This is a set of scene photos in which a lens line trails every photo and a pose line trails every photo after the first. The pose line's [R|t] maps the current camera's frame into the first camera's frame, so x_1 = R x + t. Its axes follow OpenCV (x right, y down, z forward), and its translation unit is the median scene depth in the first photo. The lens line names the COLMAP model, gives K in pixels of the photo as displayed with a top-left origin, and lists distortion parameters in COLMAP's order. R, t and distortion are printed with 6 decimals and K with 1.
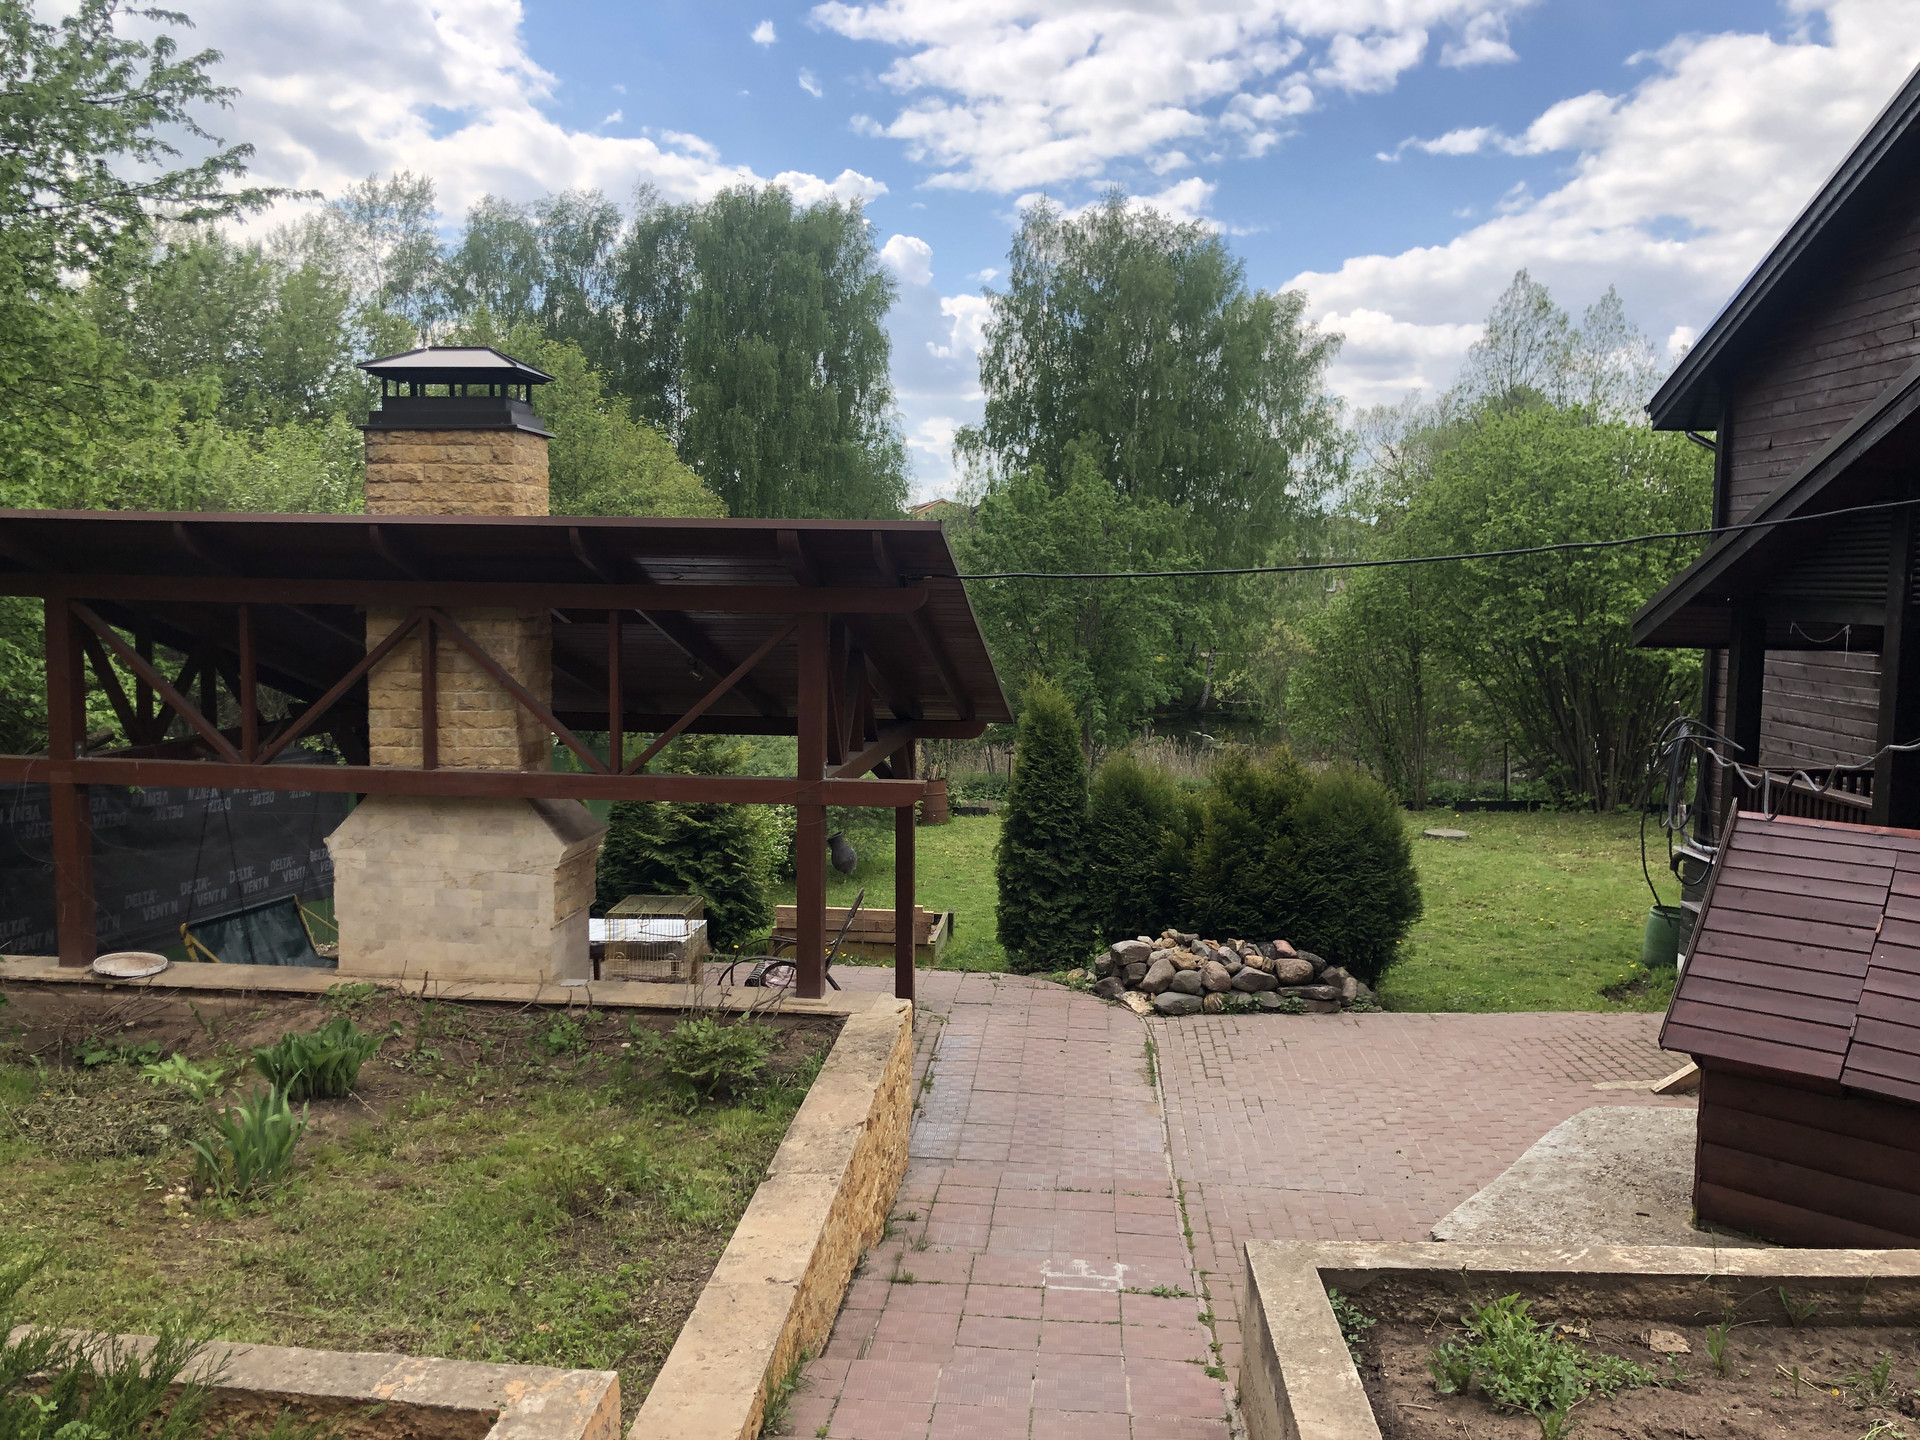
lens RADIAL K [[1572.1, 0, 956.0], [0, 1572.1, 714.0], [0, 0, 1]] dist [0.026831, -0.008224]
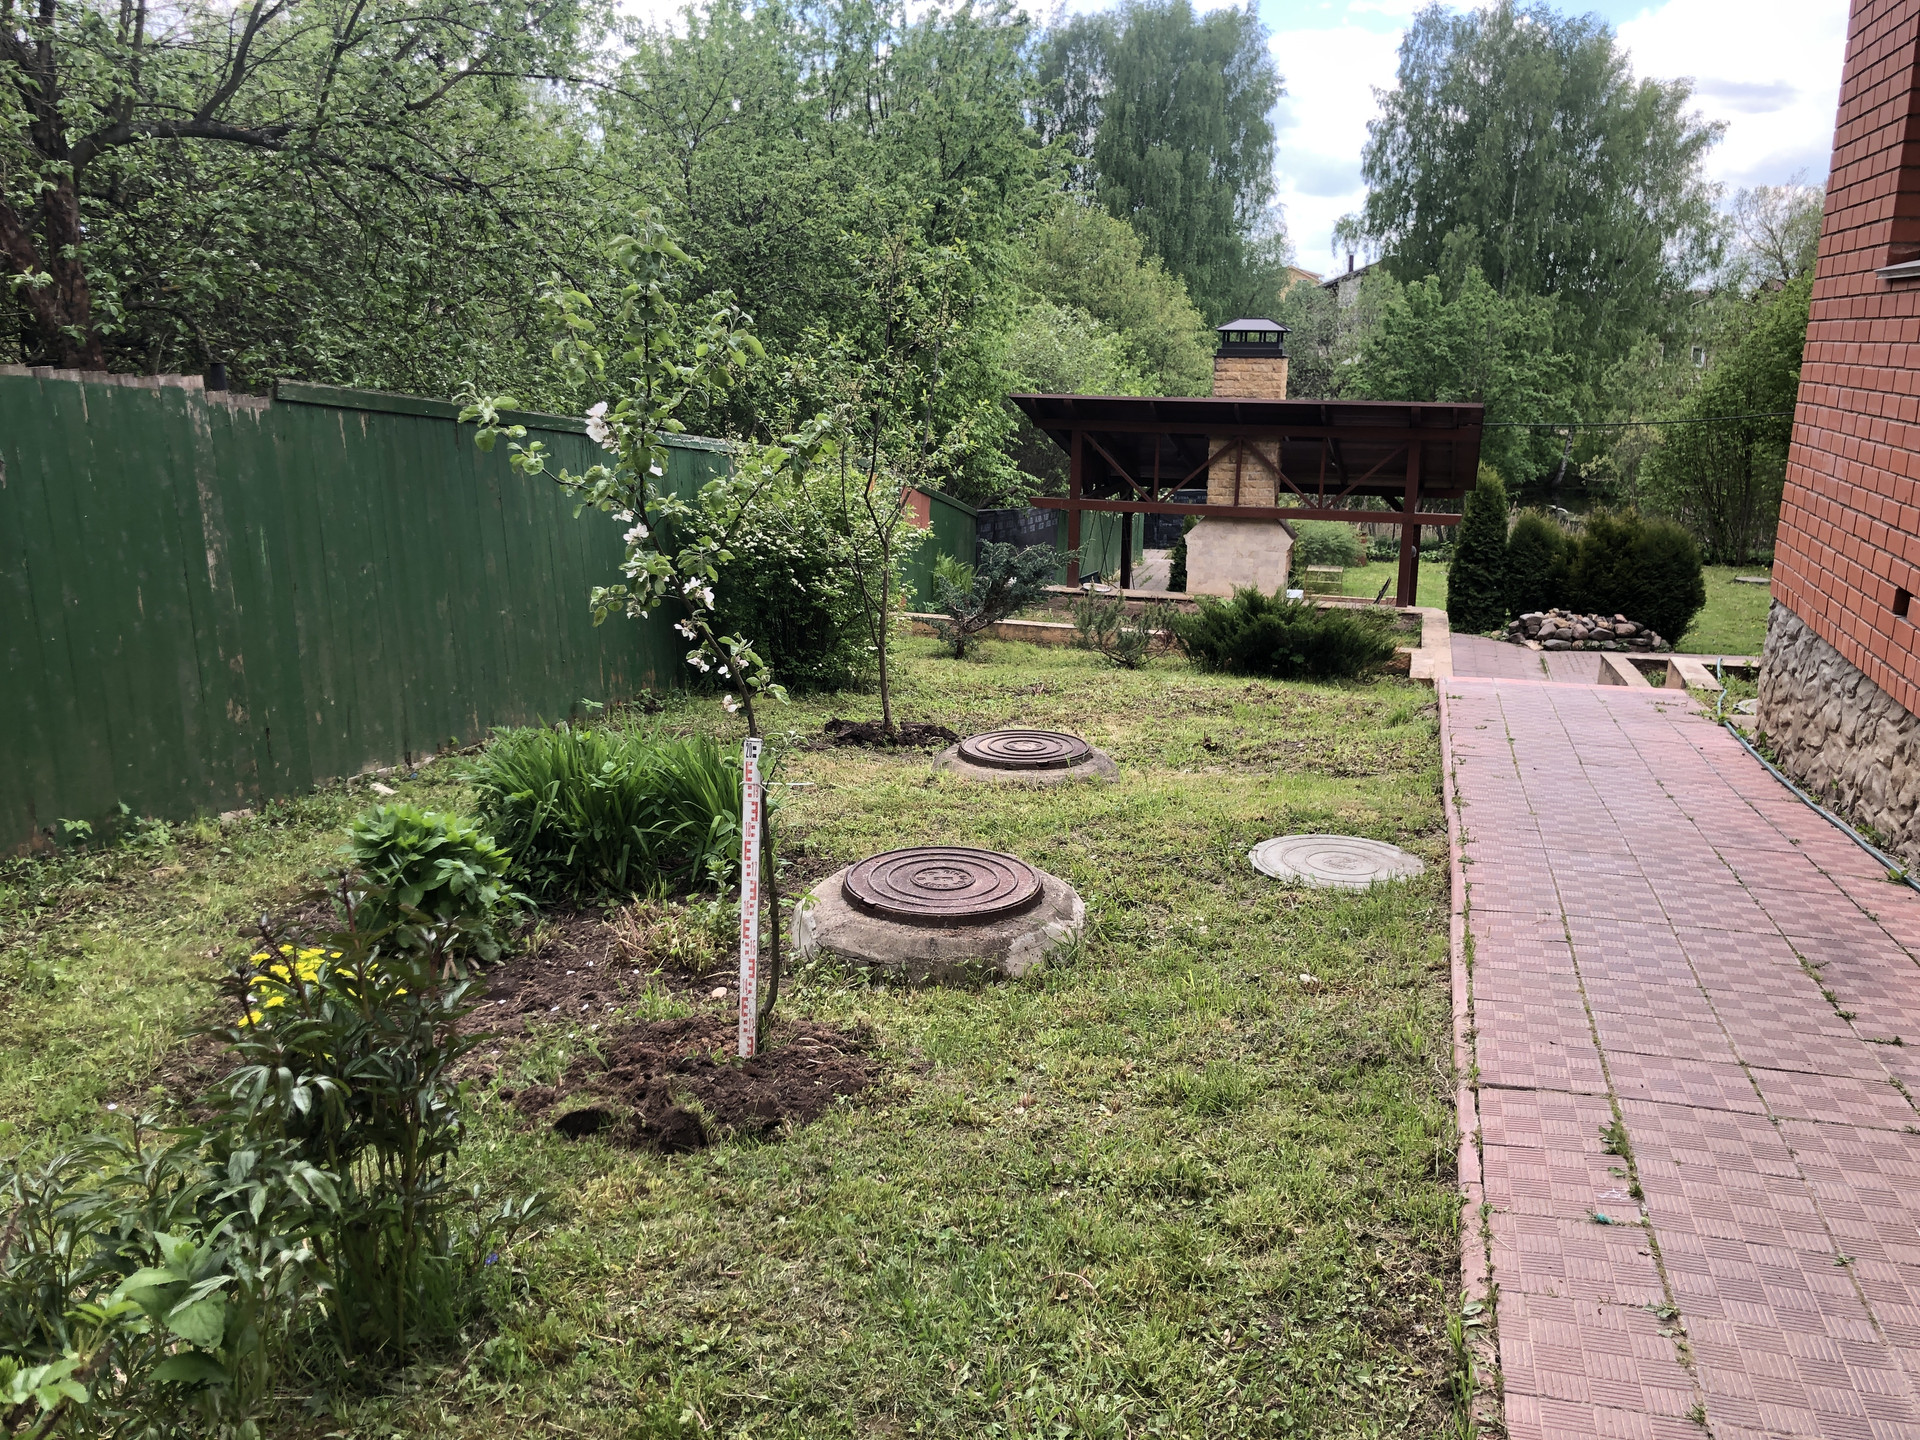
lens RADIAL K [[1565.9, 0, 951.4], [0, 1565.9, 720.6], [0, 0, 1]] dist [0.000008, 0.000795]
pose [[0.978953, 0.047278, -0.198533, -0.133200], [-0.016884, 0.988224, 0.152080, 0.001959], [0.203385, -0.145527, 0.968223, -0.671765]]
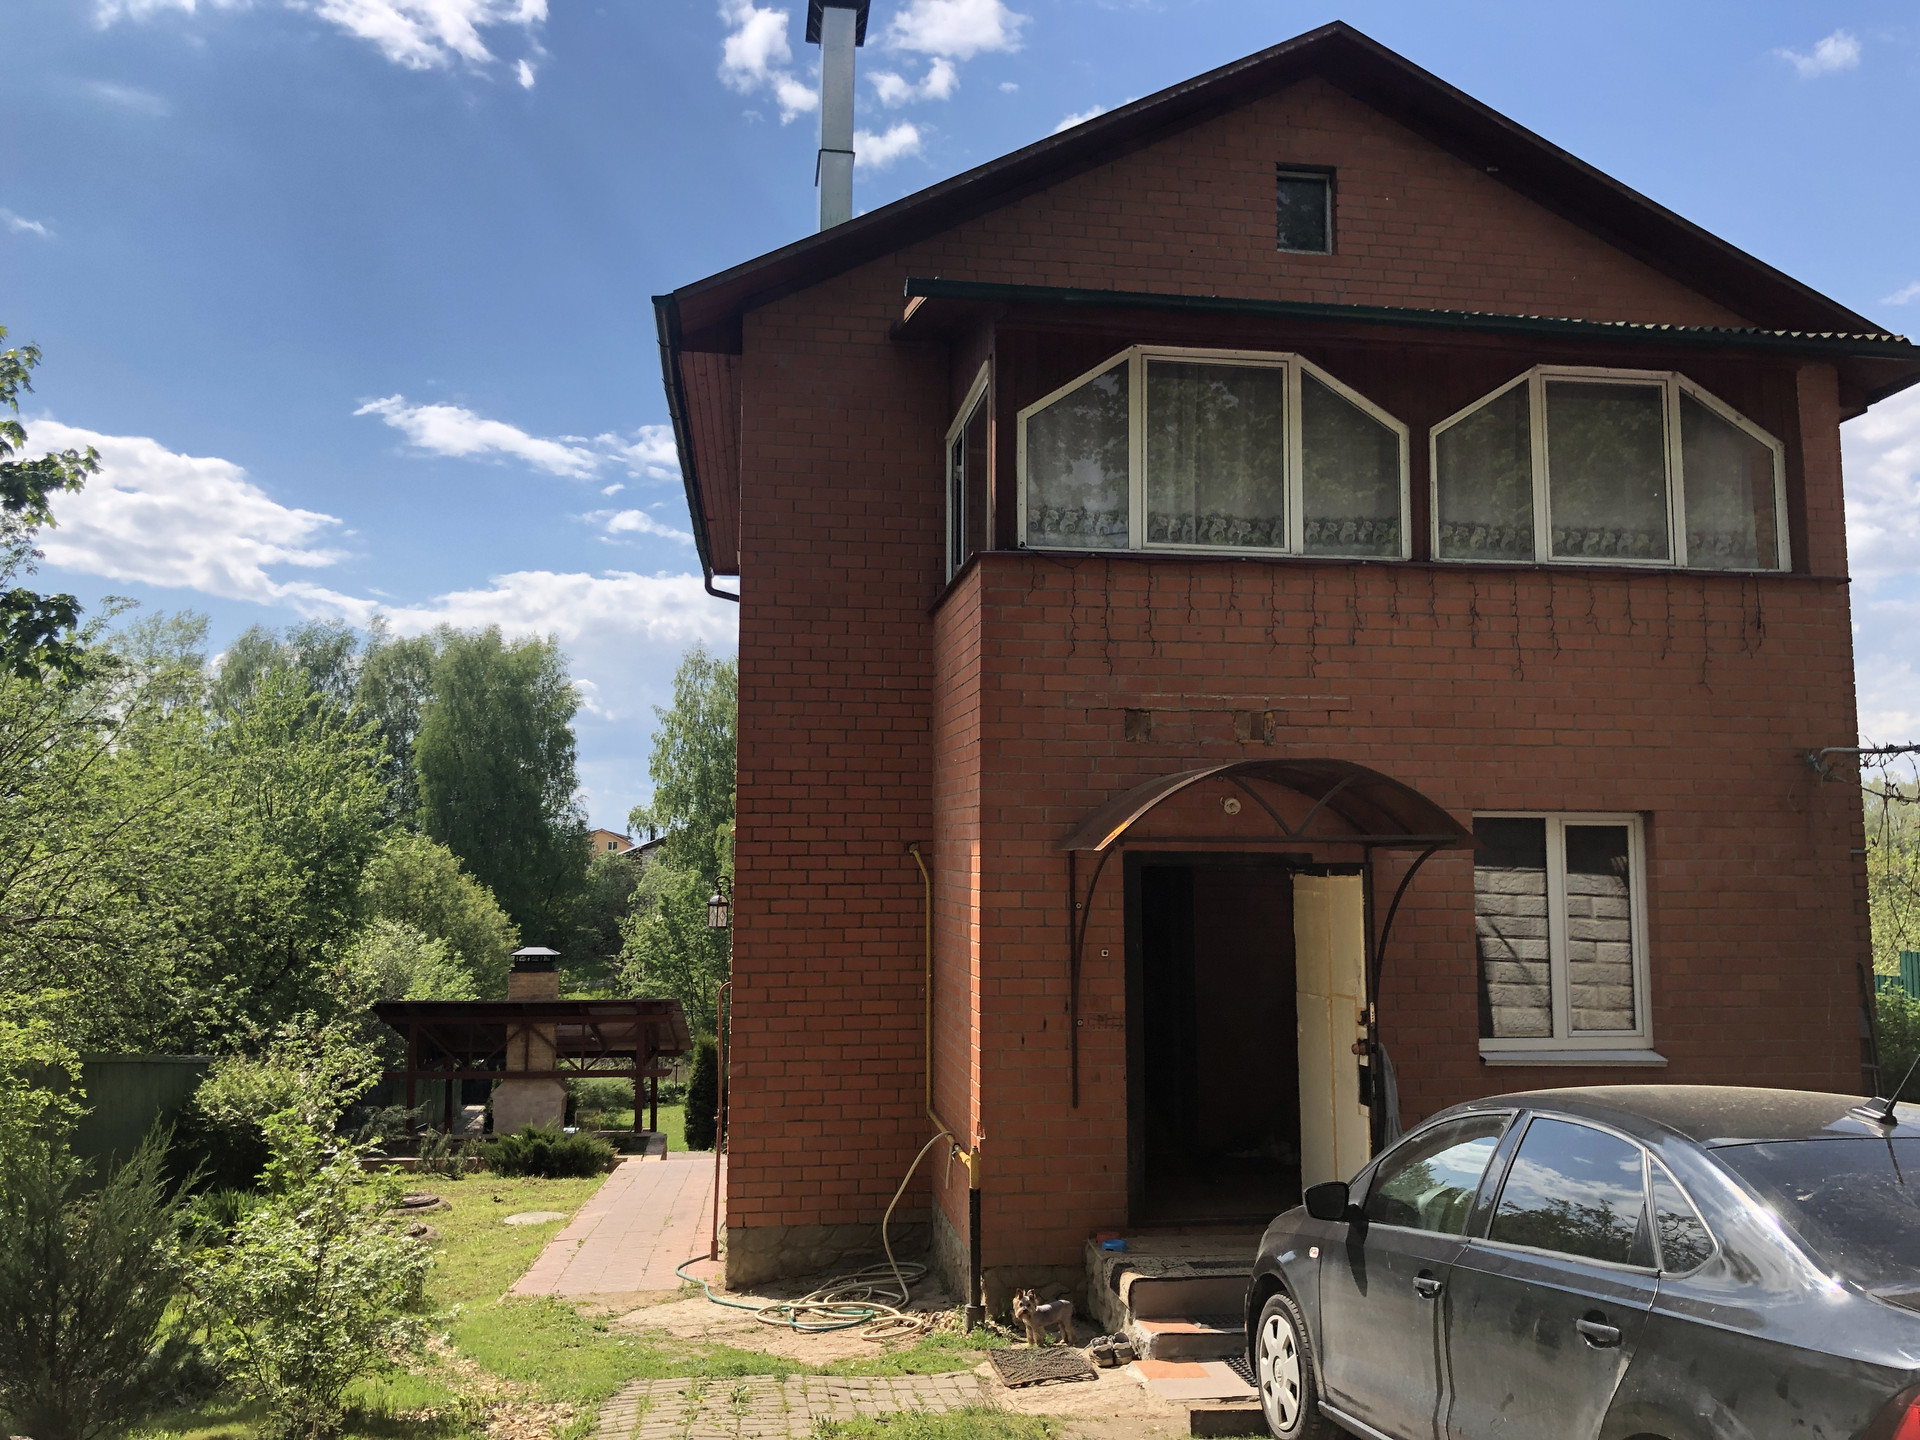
lens RADIAL K [[1565.9, 0, 951.4], [0, 1565.9, 720.6], [0, 0, 1]] dist [0.000008, 0.000795]
pose [[0.976820, 0.012710, 0.213684, -0.081374], [0.028716, 0.981432, -0.189649, -0.018960], [-0.212127, 0.191390, 0.958317, -1.289270]]
